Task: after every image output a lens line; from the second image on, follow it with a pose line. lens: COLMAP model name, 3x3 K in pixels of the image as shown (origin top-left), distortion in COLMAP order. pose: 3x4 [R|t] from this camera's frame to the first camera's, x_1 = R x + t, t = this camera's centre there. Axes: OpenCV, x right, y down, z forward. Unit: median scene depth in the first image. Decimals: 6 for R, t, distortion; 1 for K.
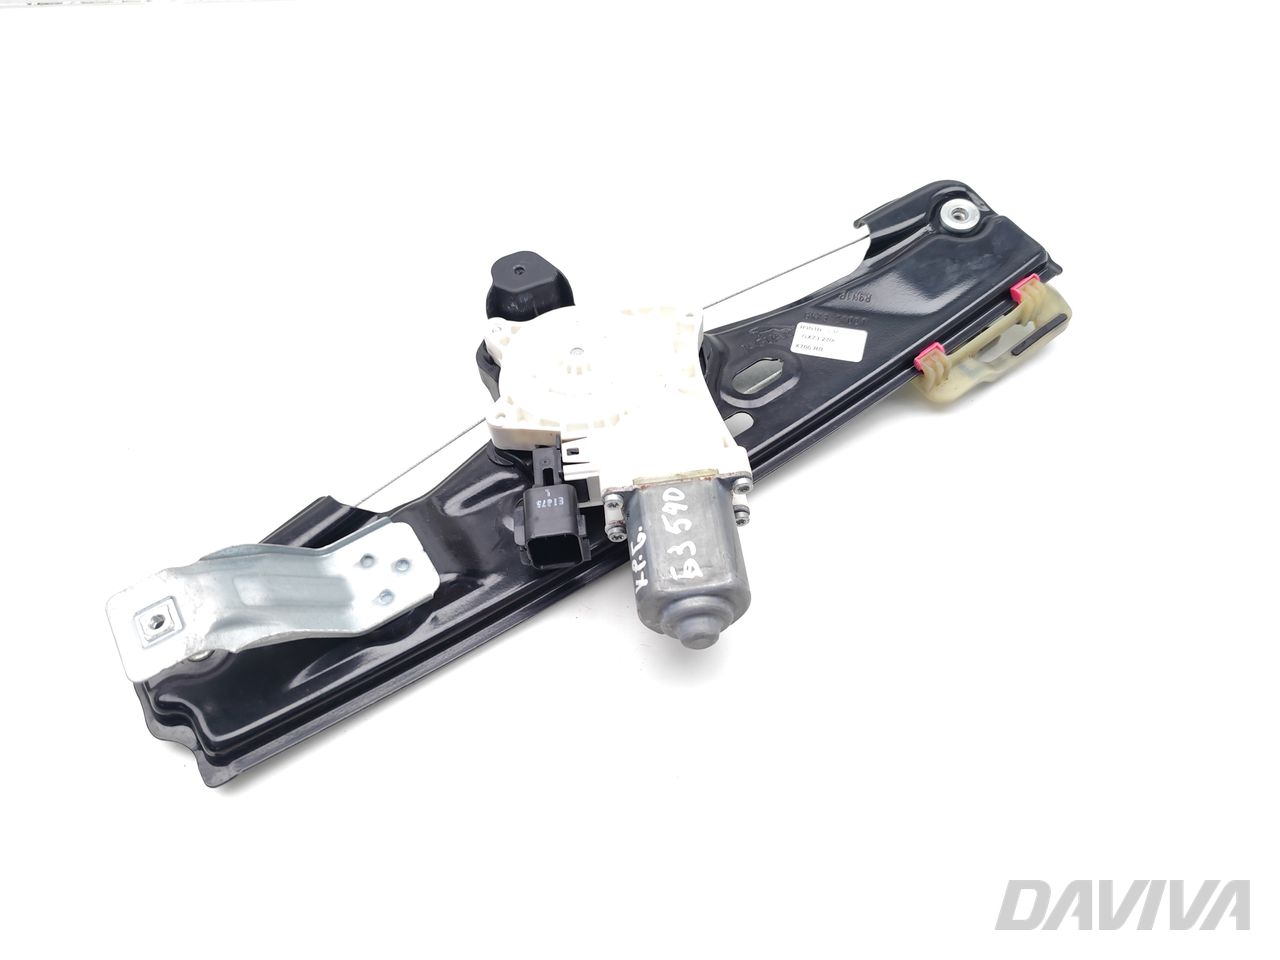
lens RADIAL K [[920.1, 0, 640.0], [0, 920.1, 480.0], [0, 0, 1]] dist [0.028411, -0.000864]
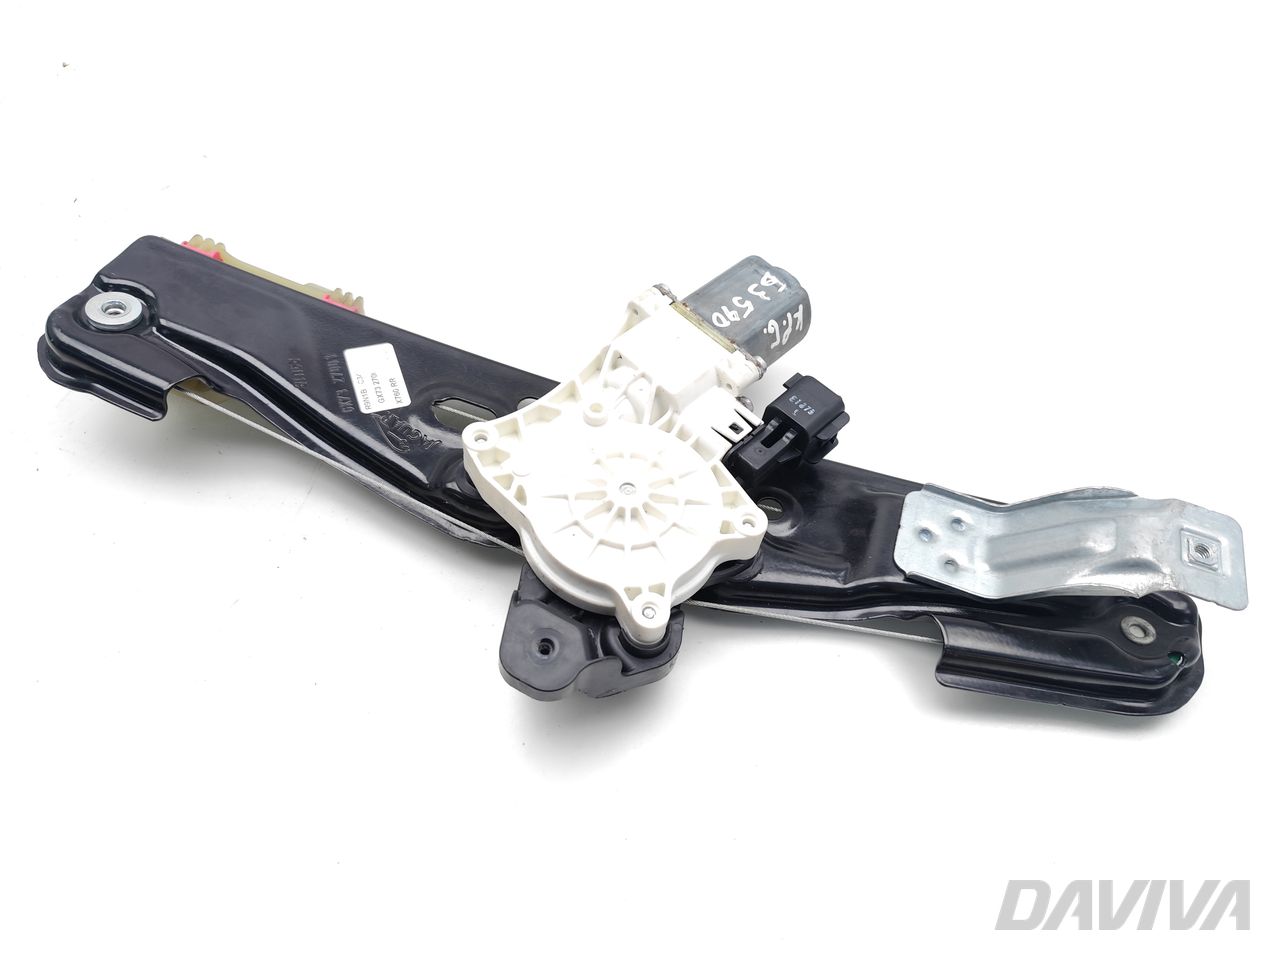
lens RADIAL K [[920.1, 0, 640.0], [0, 920.1, 480.0], [0, 0, 1]] dist [0.028411, -0.000864]
pose [[-0.631361, -0.646950, 0.427597, -0.436306], [0.588503, -0.040628, 0.807474, -0.824550], [-0.505023, 0.761450, 0.406383, 0.727246]]
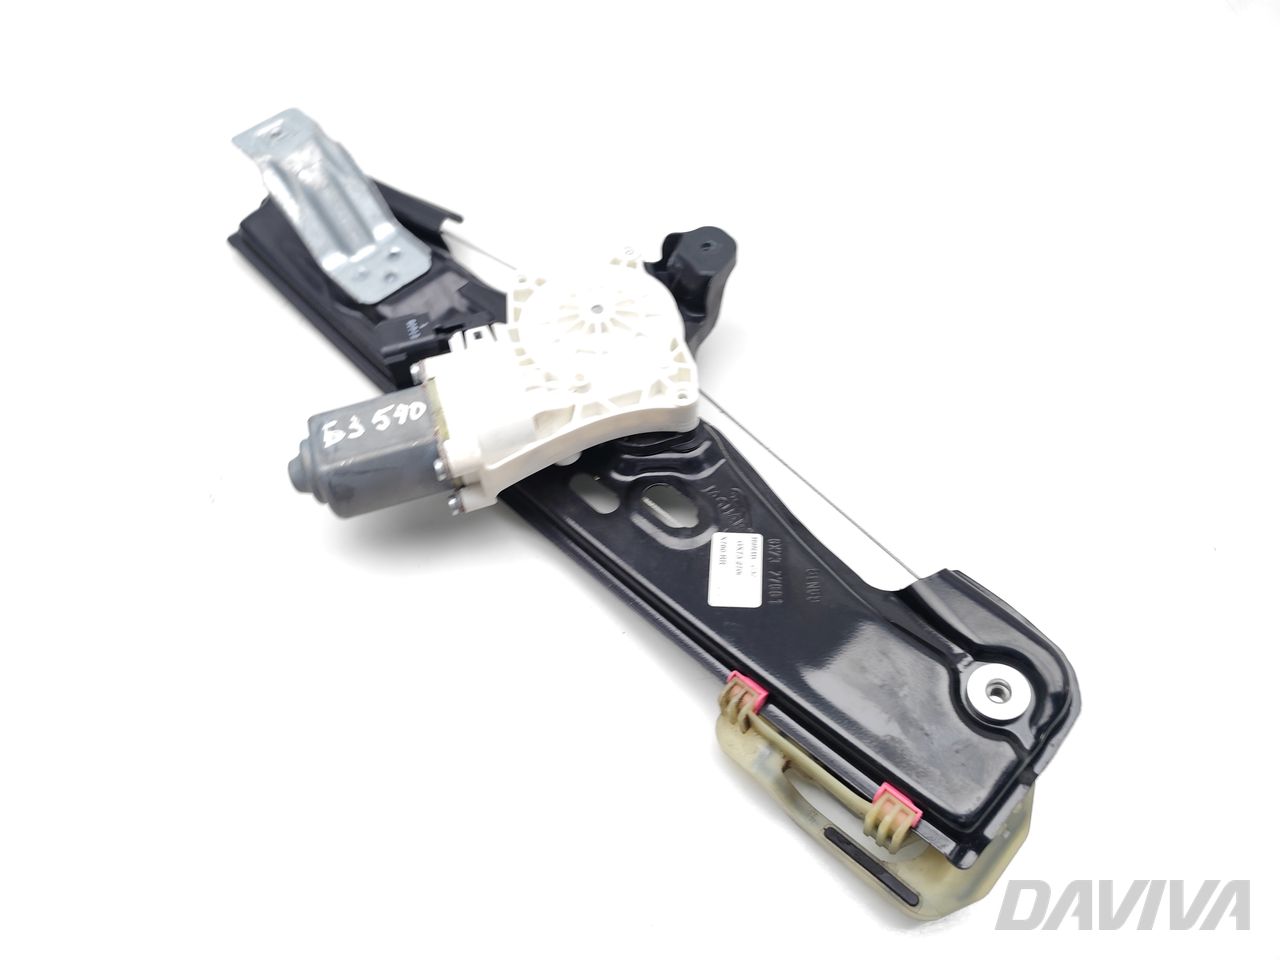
lens RADIAL K [[883.9, 0, 649.3], [0, 883.9, 492.4], [0, 0, 1]] dist [-0.001276, -0.001293]
pose [[0.205945, 0.837468, -0.506196, 0.628690], [-0.795380, 0.444595, 0.411954, -0.525011], [0.570051, 0.317779, 0.757667, 0.411869]]
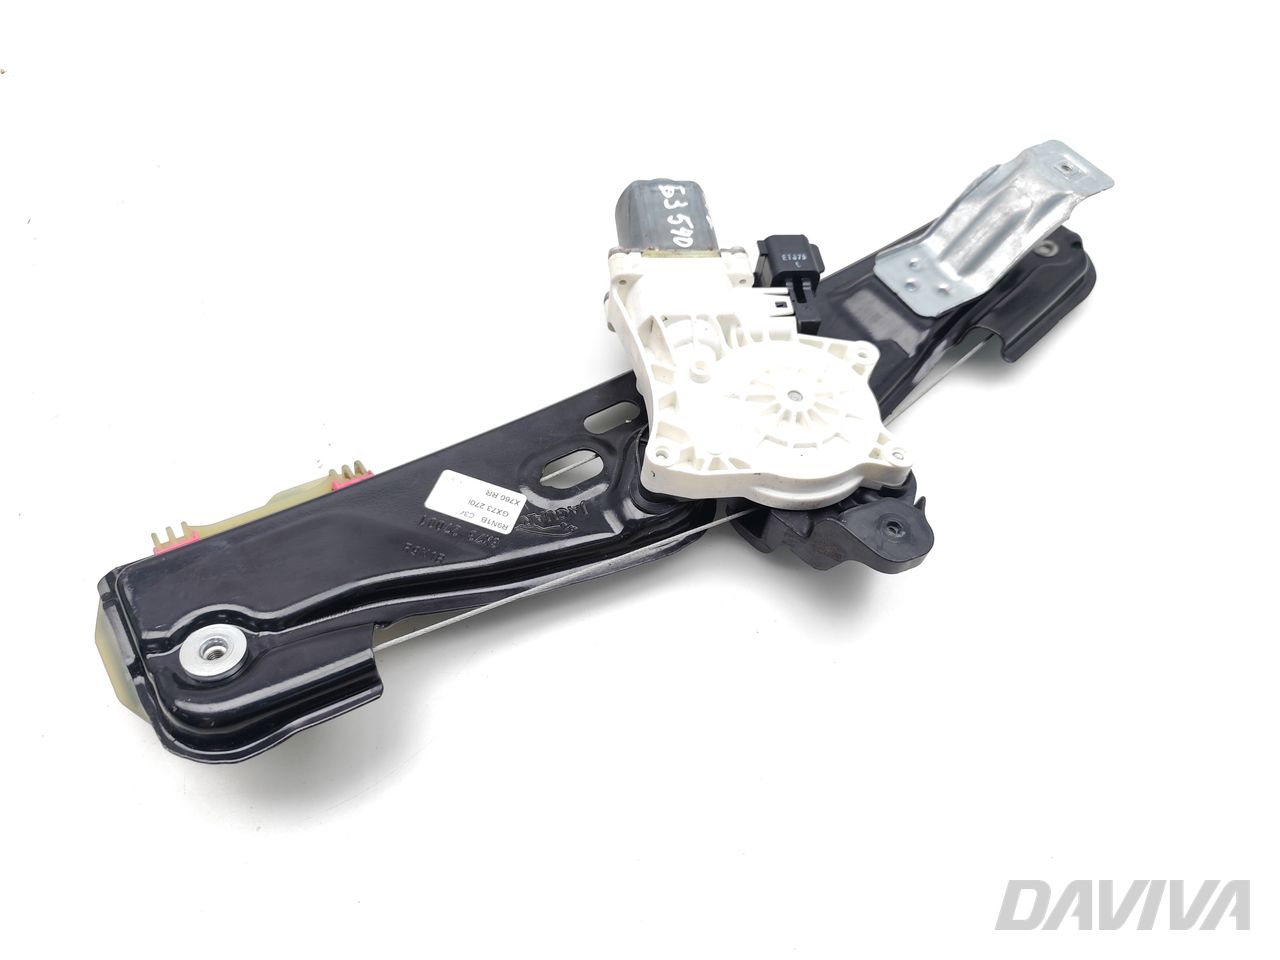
lens RADIAL K [[883.9, 0, 649.3], [0, 883.9, 492.4], [0, 0, 1]] dist [-0.001276, -0.001293]
pose [[-0.998773, -0.023493, -0.043595, 0.109331], [-0.032163, -0.361650, 0.931759, -1.013654], [-0.037656, 0.932018, 0.360451, 0.856699]]
